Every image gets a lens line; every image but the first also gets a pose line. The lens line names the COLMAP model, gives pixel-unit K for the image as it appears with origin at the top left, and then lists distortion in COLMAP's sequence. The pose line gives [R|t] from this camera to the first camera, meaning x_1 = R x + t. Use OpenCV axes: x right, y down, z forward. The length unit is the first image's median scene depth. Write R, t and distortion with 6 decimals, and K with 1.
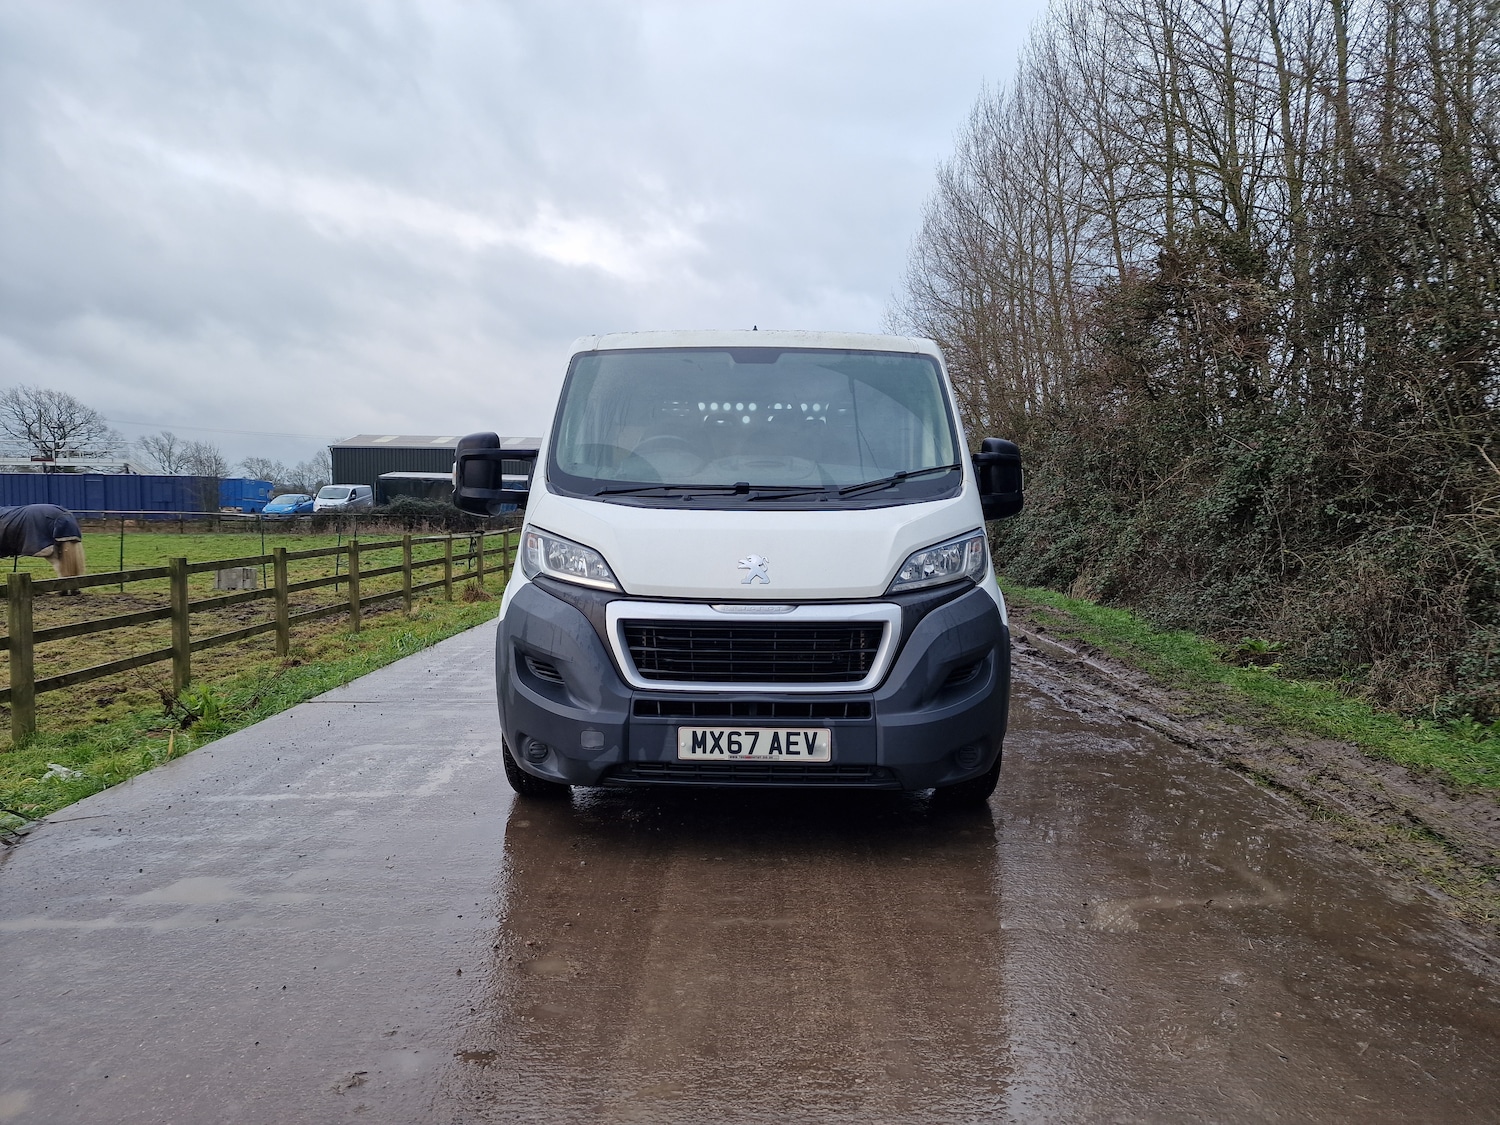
lens RADIAL K [[1008.0, 0, 721.2], [0, 1008.0, 503.5], [0, 0, 1]] dist [0.032536, -0.000939]
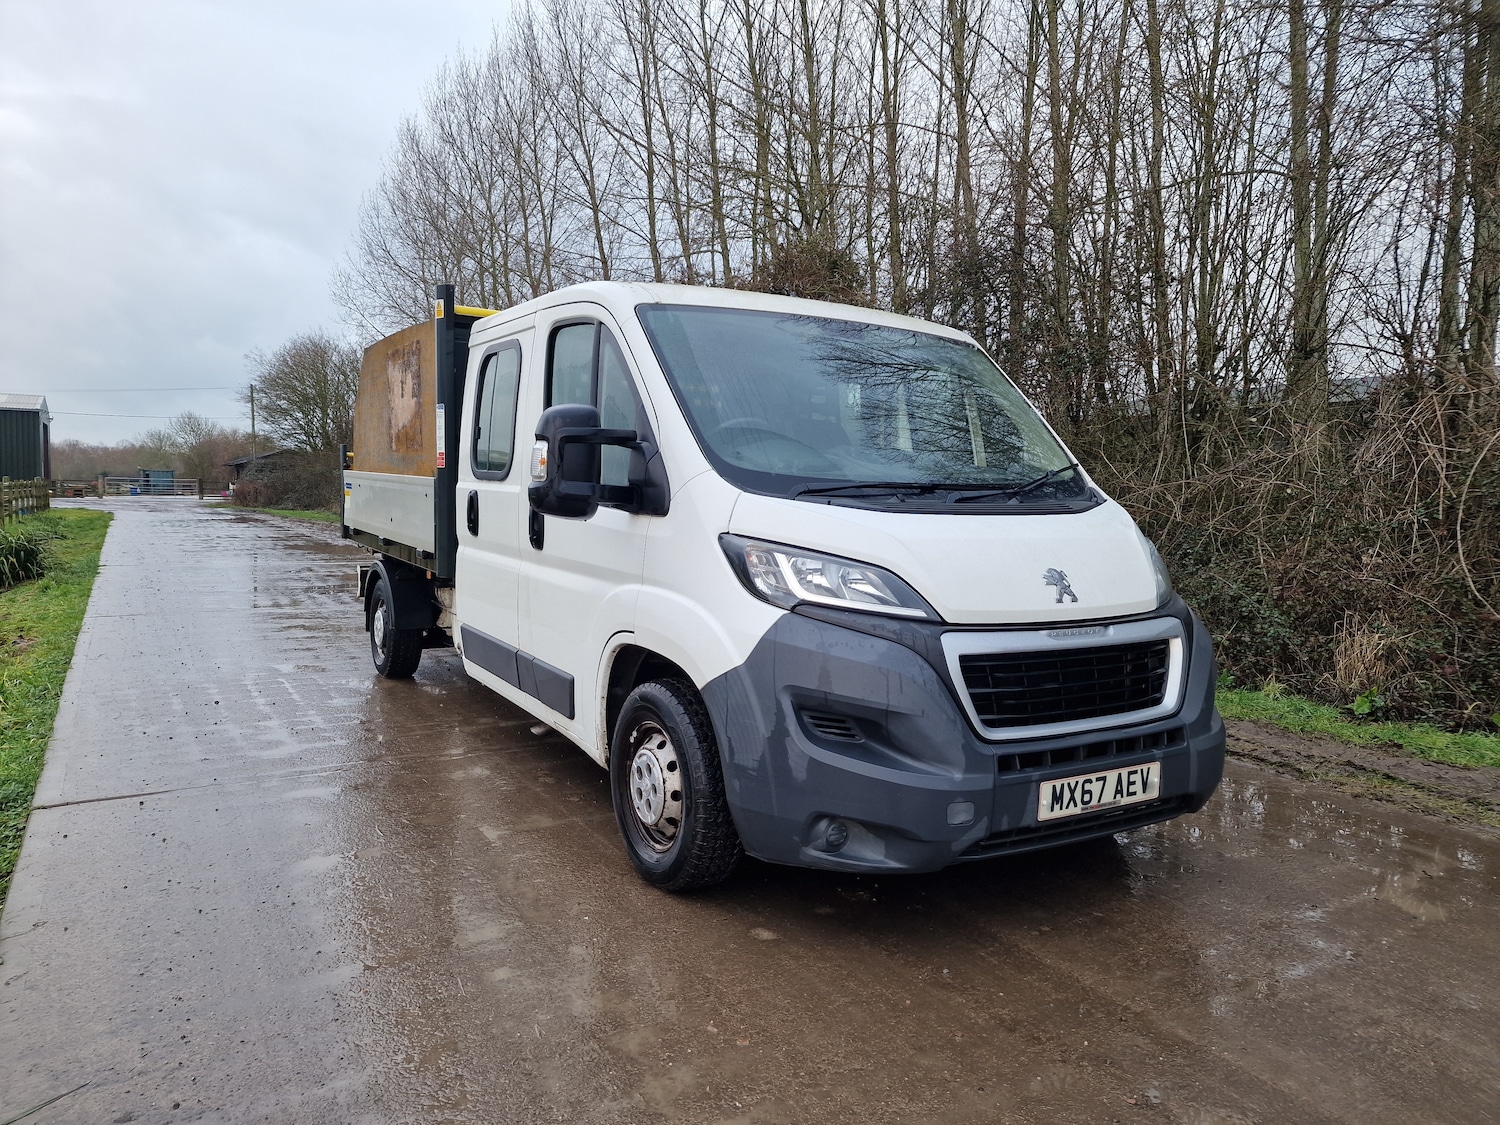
lens RADIAL K [[1014.9, 0, 745.4], [0, 1014.9, 551.9], [0, 0, 1]] dist [0.077717, -0.087235]
pose [[0.851018, -0.022022, 0.524675, -0.675937], [-0.013176, 0.997910, 0.063257, -0.014361], [-0.524972, -0.060746, 0.848949, 0.432852]]
